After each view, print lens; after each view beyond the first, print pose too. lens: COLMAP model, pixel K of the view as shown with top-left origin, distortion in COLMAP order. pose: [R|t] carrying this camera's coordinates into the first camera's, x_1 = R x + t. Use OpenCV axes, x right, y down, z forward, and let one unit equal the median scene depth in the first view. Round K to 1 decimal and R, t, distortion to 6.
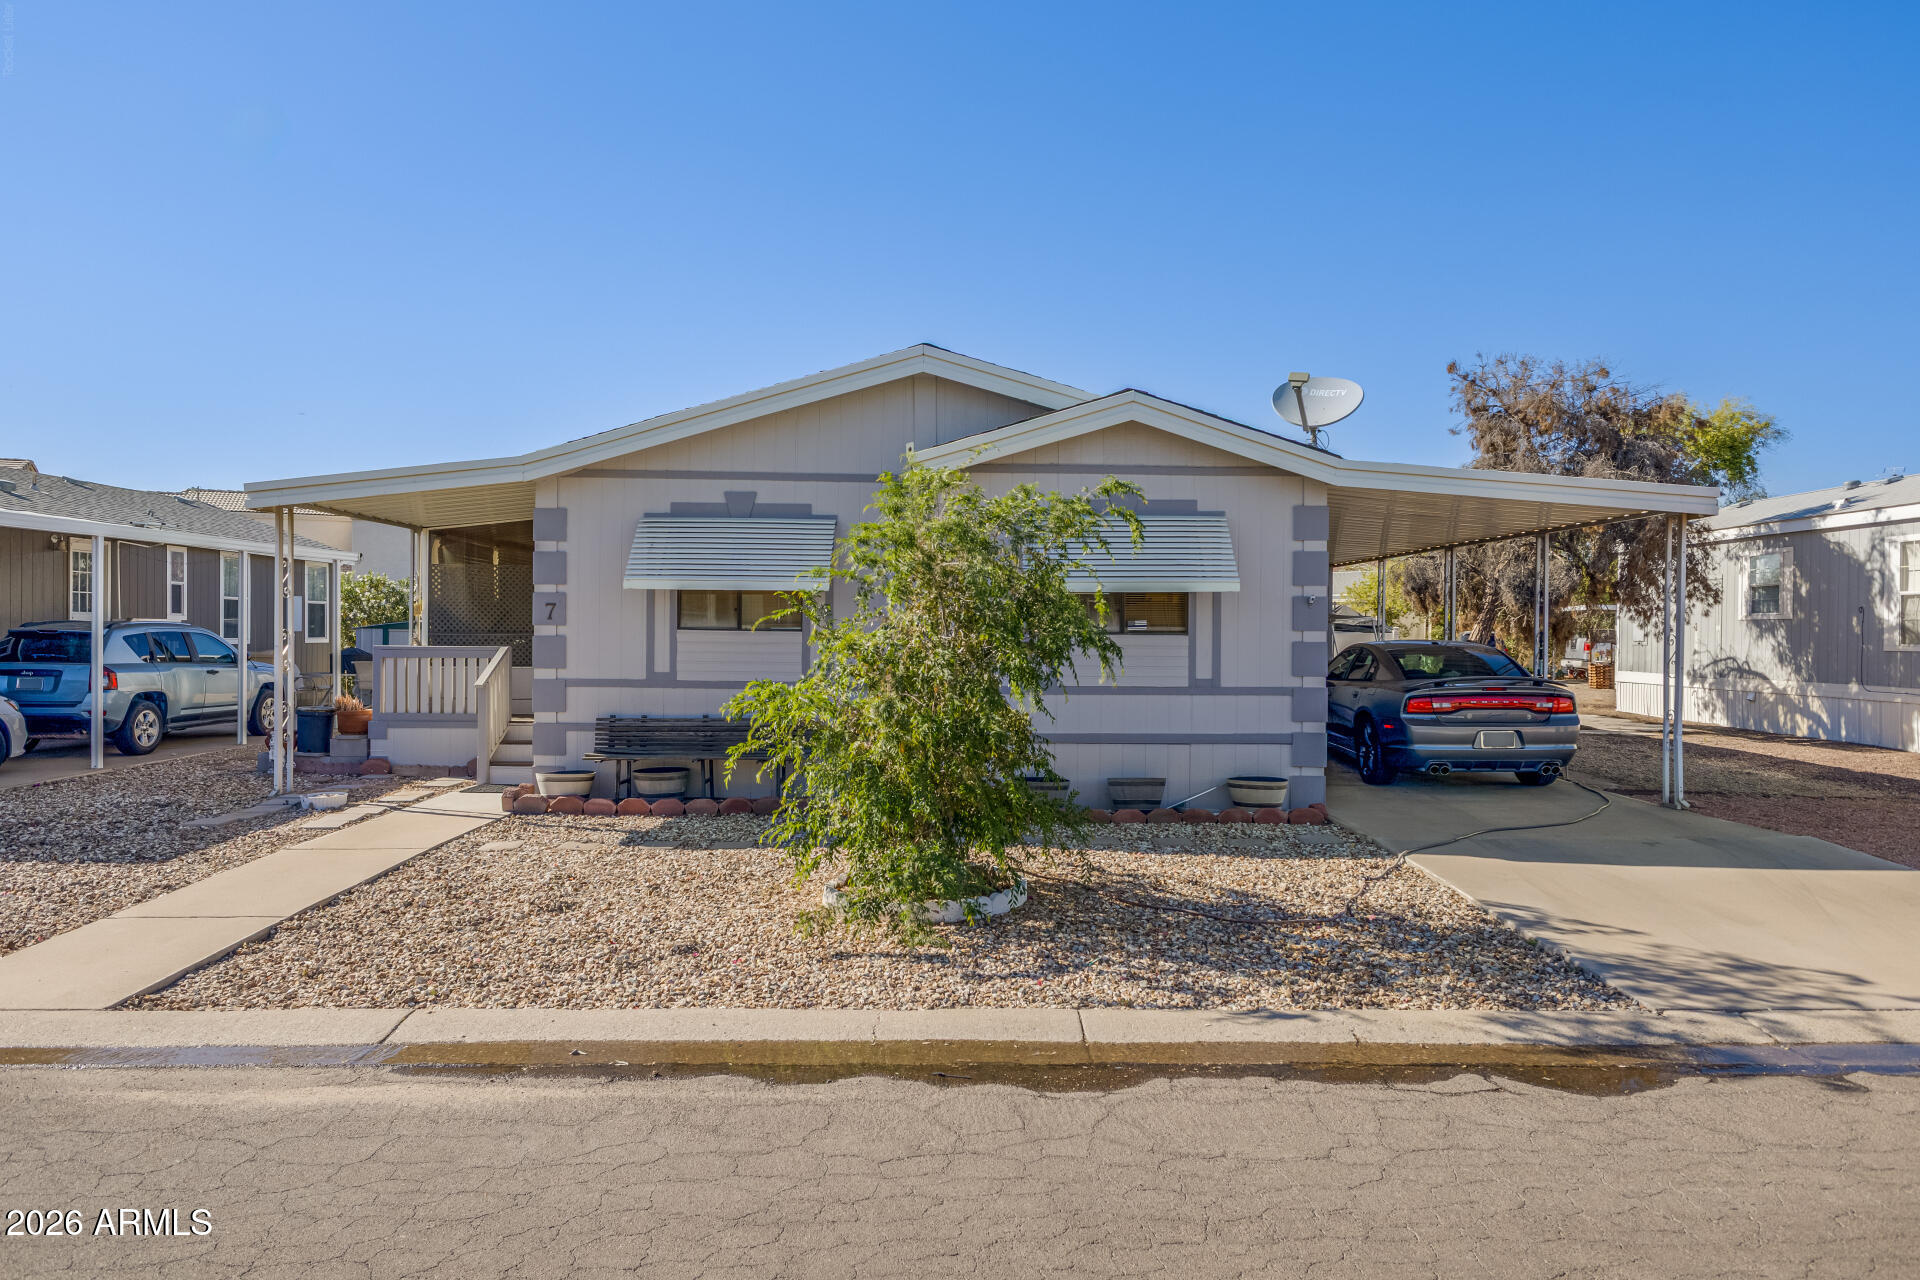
lens RADIAL K [[1197.2, 0, 978.4], [0, 1197.2, 641.8], [0, 0, 1]] dist [0.008666, -0.002255]
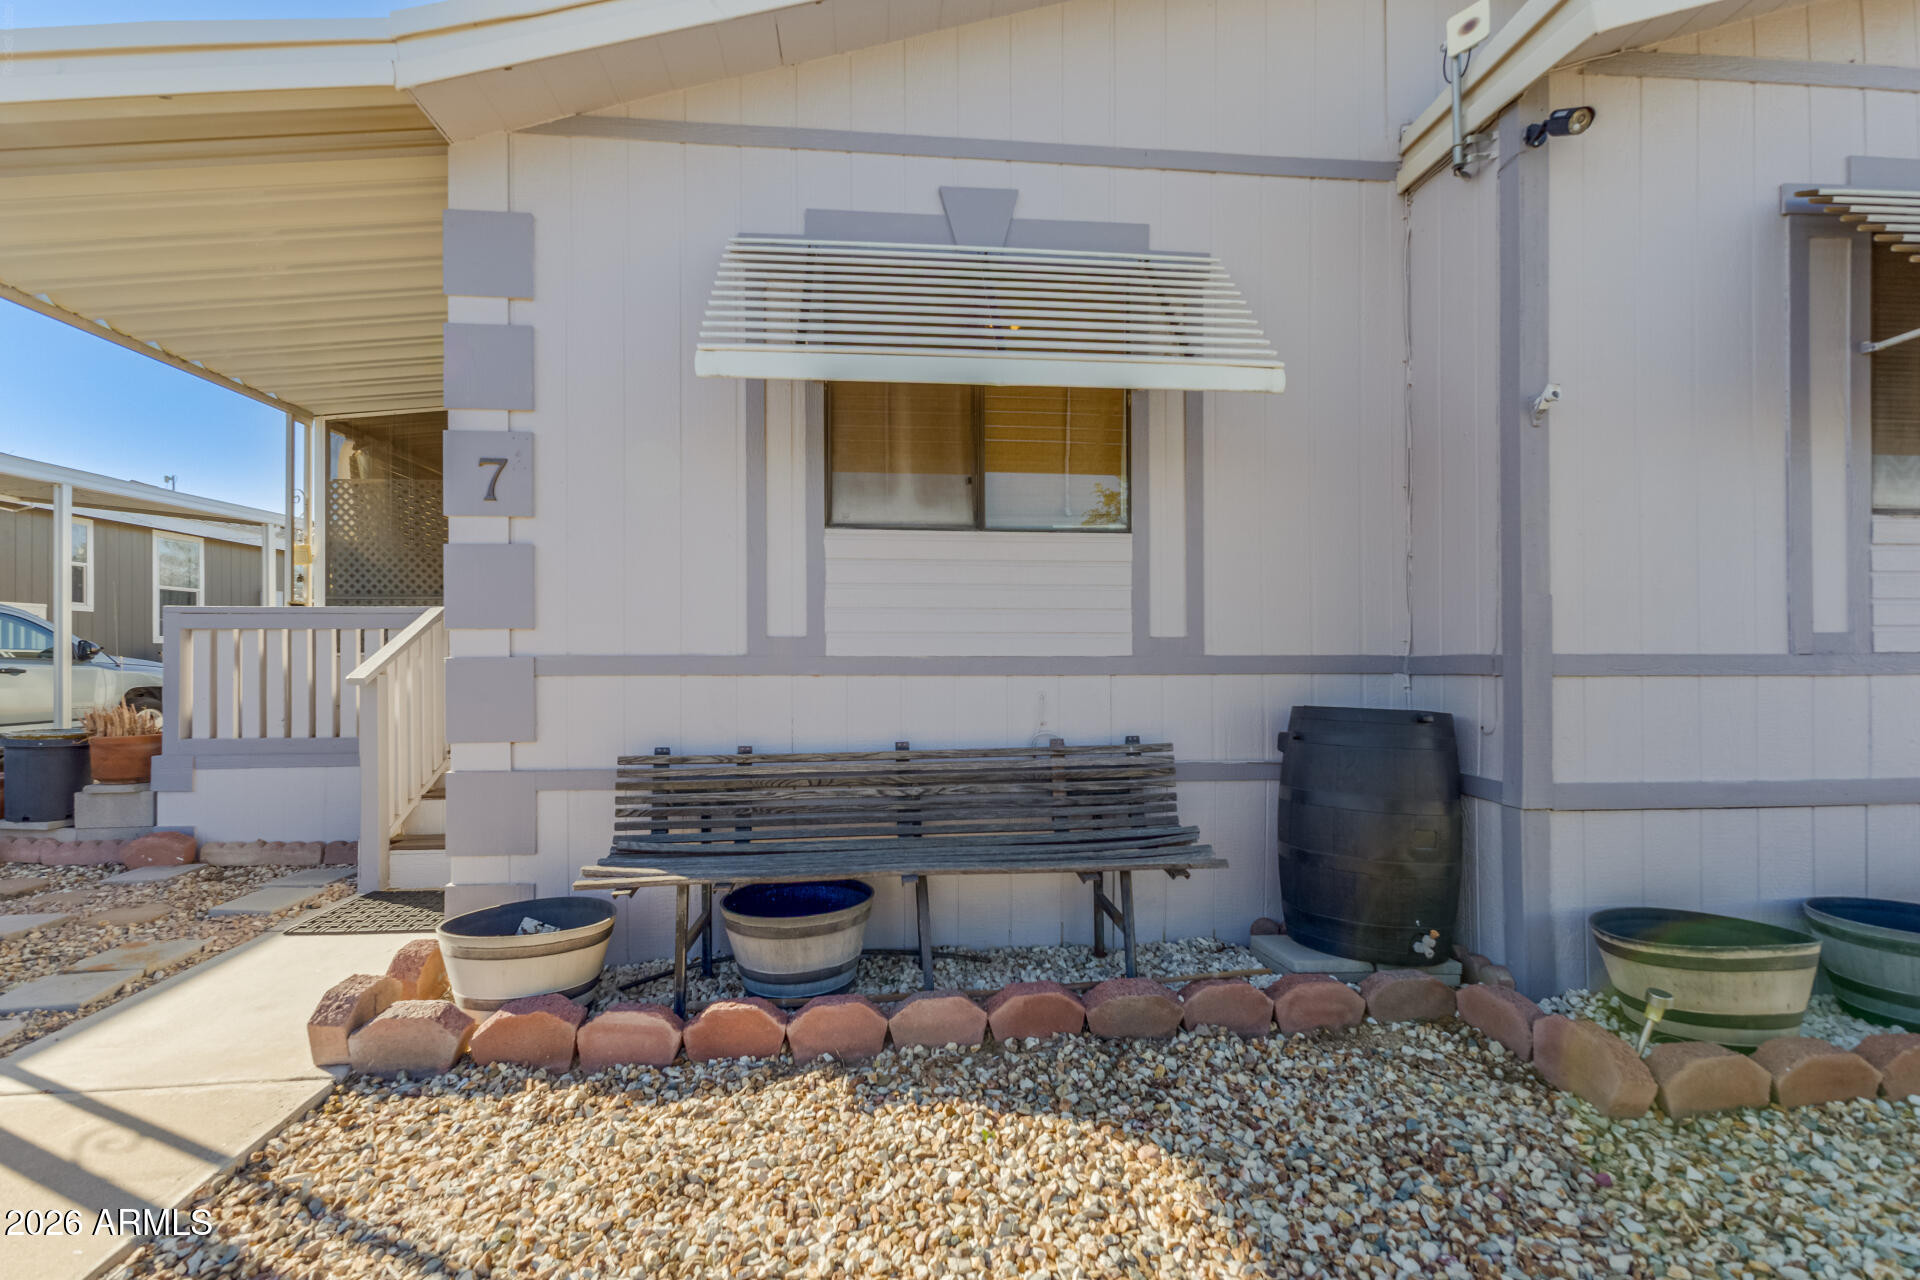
lens RADIAL K [[831.1, 0, 962.9], [0, 831.1, 649.5], [0, 0, 1]] dist [0.013493, -0.002442]
pose [[0.996926, -0.012764, 0.077303, -0.227750], [0.013227, 0.999898, -0.005474, 0.032197], [-0.077225, 0.006479, 0.996993, 0.720900]]
